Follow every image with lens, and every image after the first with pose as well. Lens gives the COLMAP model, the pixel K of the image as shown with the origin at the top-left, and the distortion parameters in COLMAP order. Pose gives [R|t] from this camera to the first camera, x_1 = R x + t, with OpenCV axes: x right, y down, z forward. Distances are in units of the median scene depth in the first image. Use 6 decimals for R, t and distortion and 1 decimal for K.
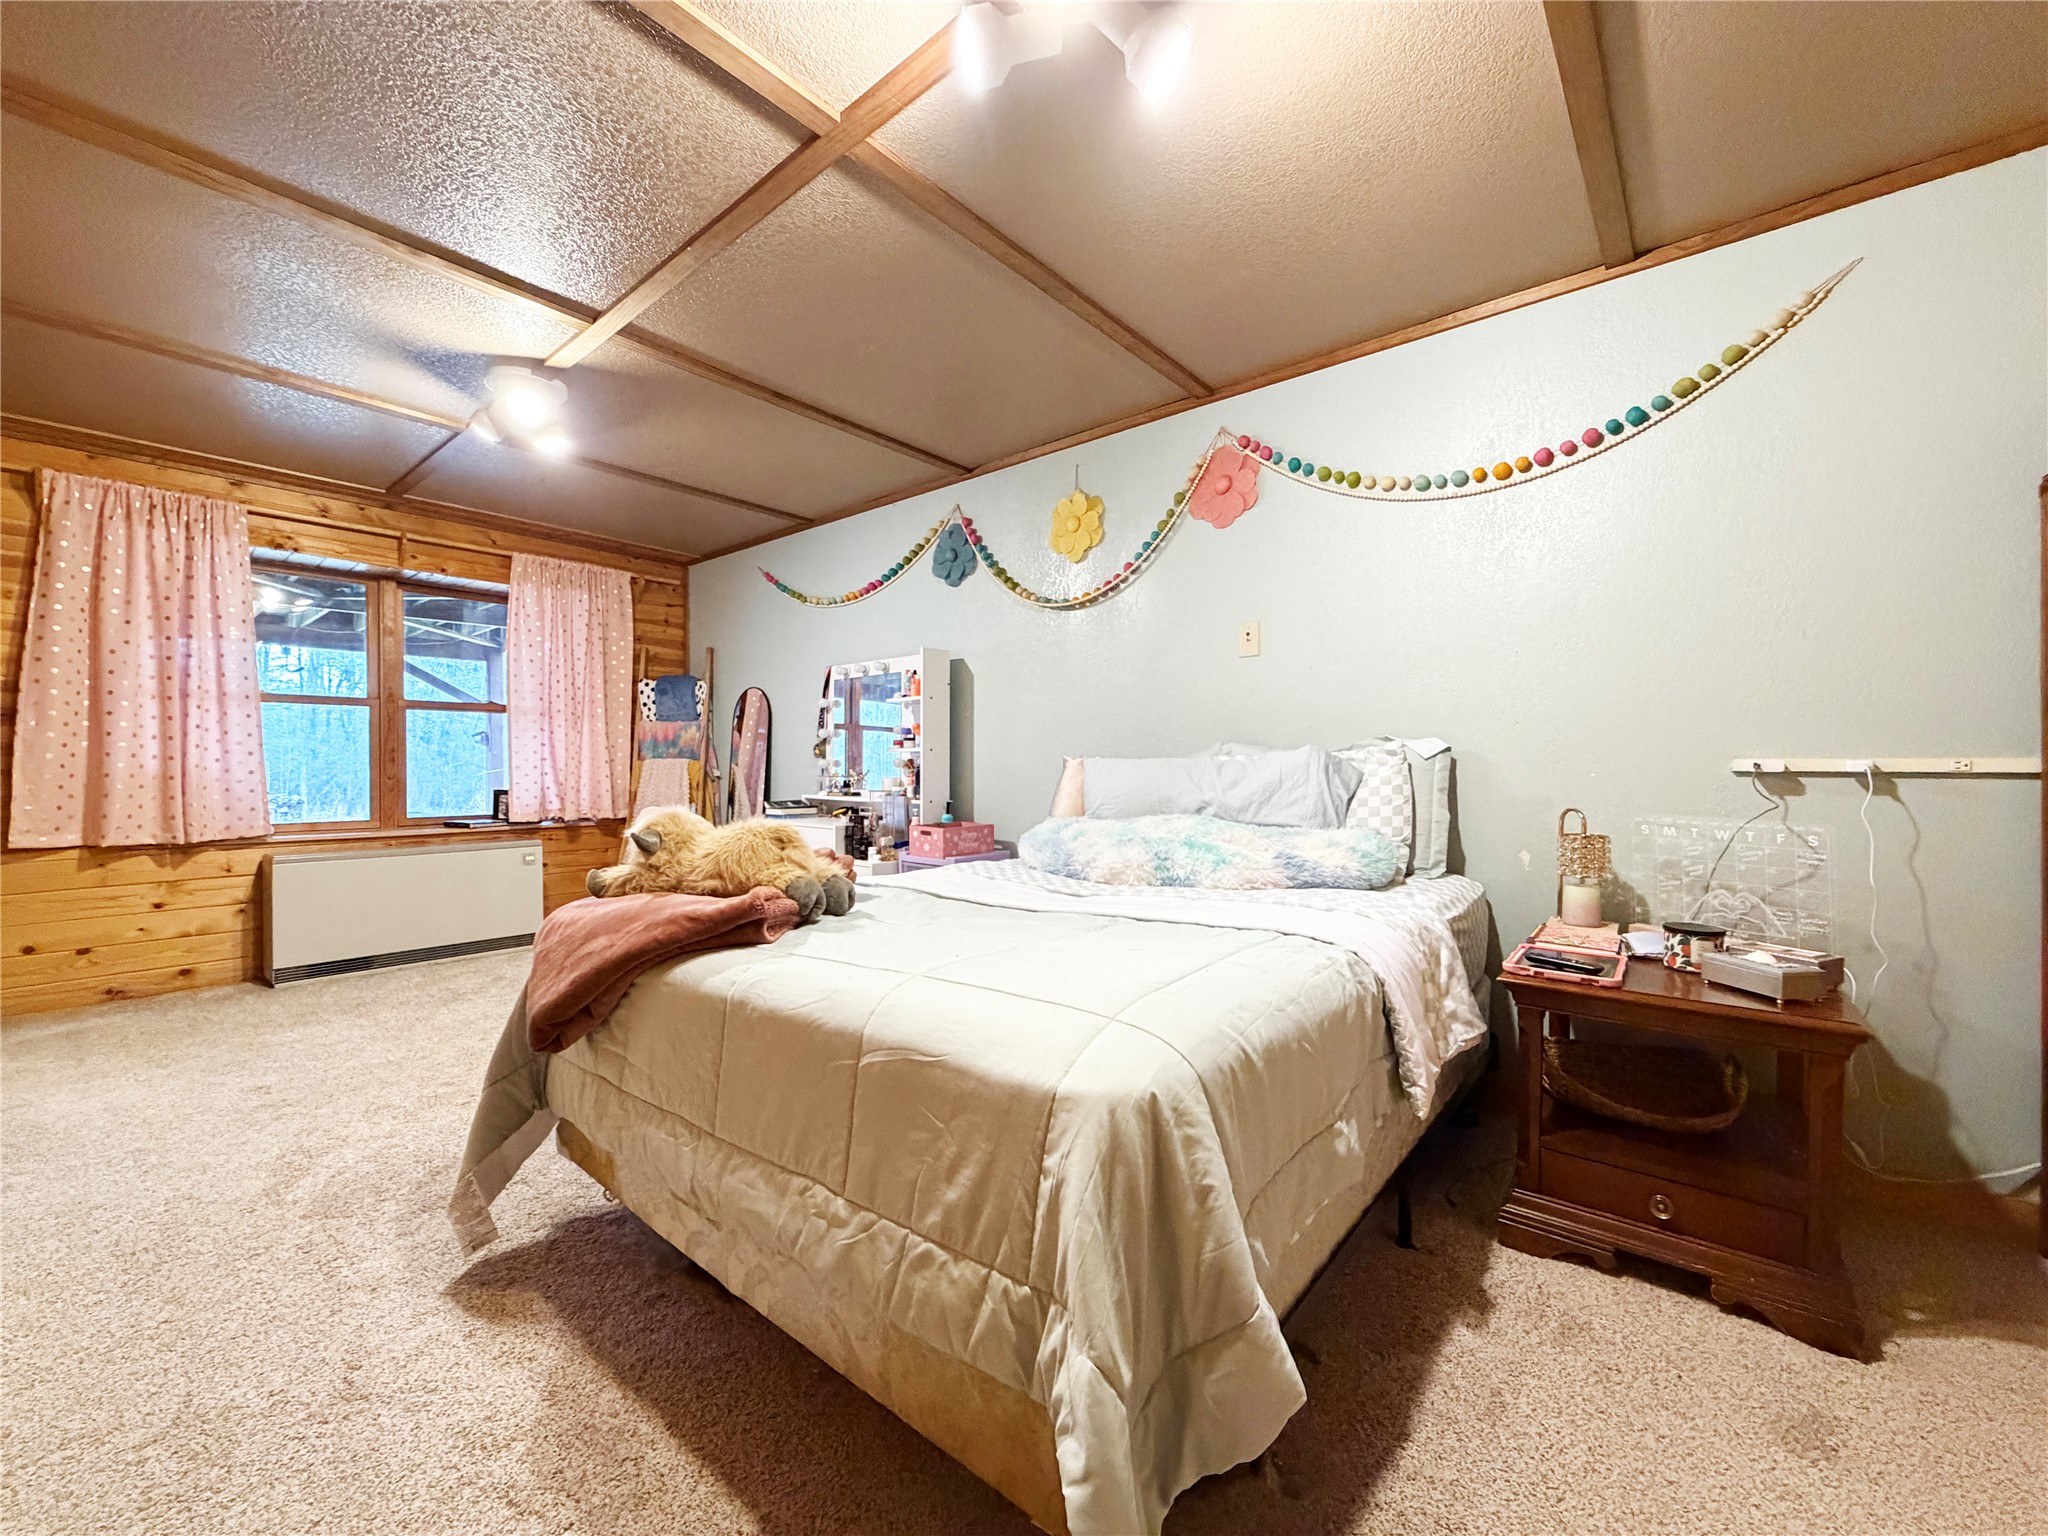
lens RADIAL K [[824.5, 0, 1022.0], [0, 824.5, 772.3], [0, 0, 1]] dist [-0.001850, 0.000265]
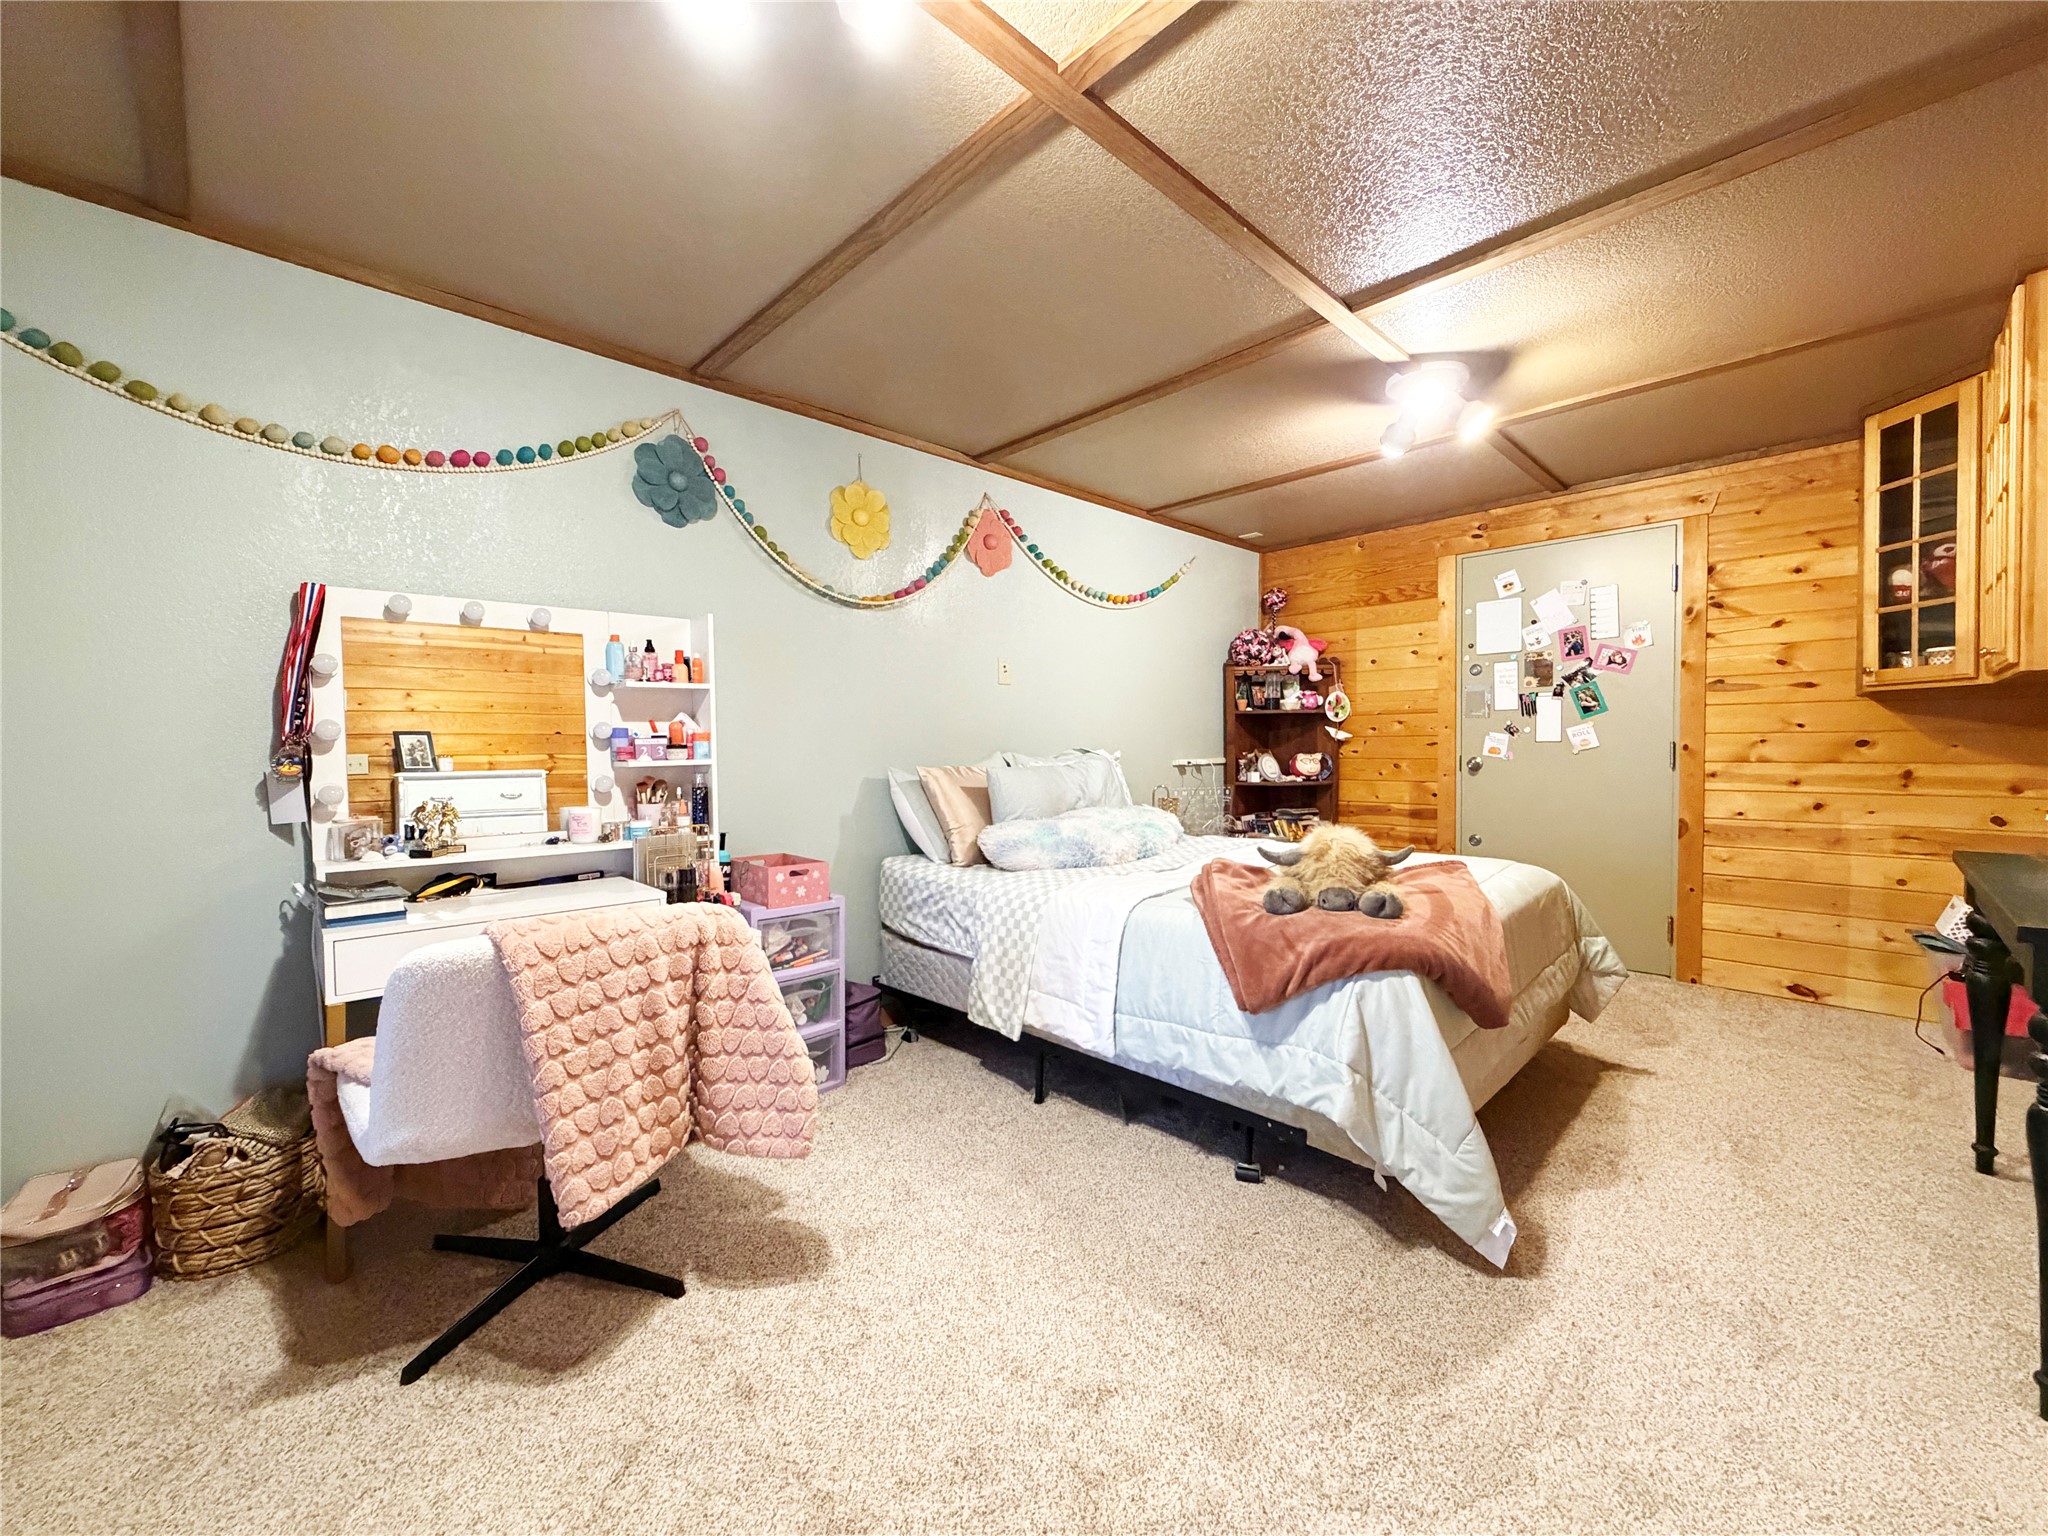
lens RADIAL K [[824.5, 0, 1022.0], [0, 824.5, 772.3], [0, 0, 1]] dist [-0.001850, 0.000265]
pose [[0.092415, -0.034194, 0.995133, -0.975585], [0.022094, 0.999235, 0.032283, -0.044271], [-0.995475, 0.019003, 0.093100, 0.838695]]
